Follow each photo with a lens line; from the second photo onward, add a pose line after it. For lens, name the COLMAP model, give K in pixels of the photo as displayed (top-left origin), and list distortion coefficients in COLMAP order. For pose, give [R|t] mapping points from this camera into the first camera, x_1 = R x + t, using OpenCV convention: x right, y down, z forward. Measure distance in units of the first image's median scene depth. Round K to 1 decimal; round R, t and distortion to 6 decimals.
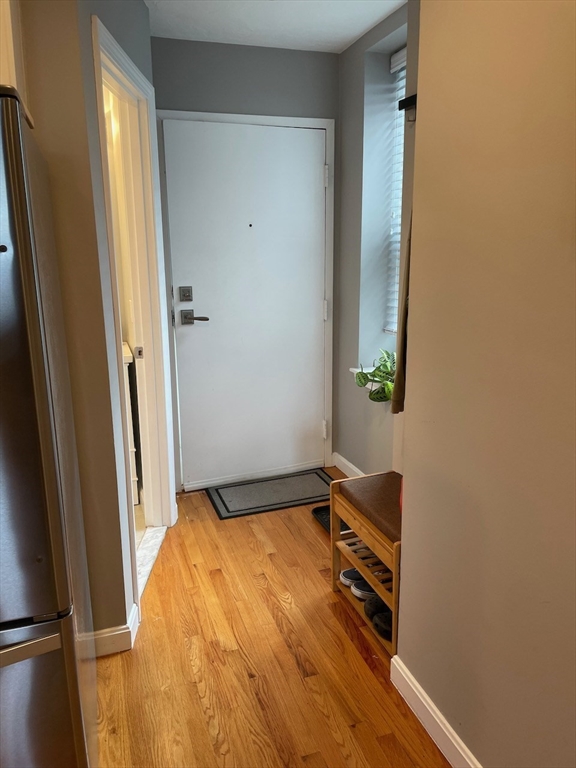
lens RADIAL K [[581.6, 0, 288.0], [0, 581.6, 384.0], [0, 0, 1]] dist [0.094832, -0.123102]
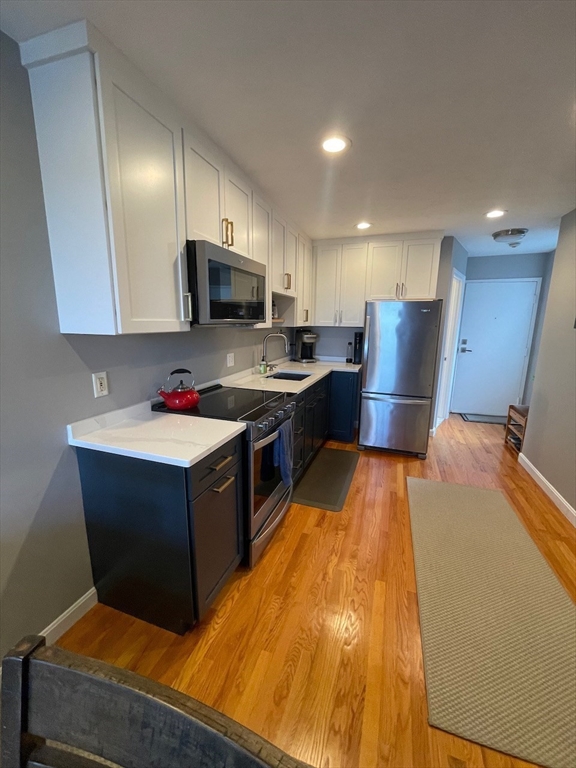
lens RADIAL K [[313.2, 0, 289.5], [0, 313.2, 384.5], [0, 0, 1]] dist [-0.000287, 0.000064]
pose [[0.789356, 0.142734, -0.597112, 0.112666], [-0.160824, 0.986709, 0.023261, 0.186367], [0.592496, 0.077668, 0.801820, -0.868674]]
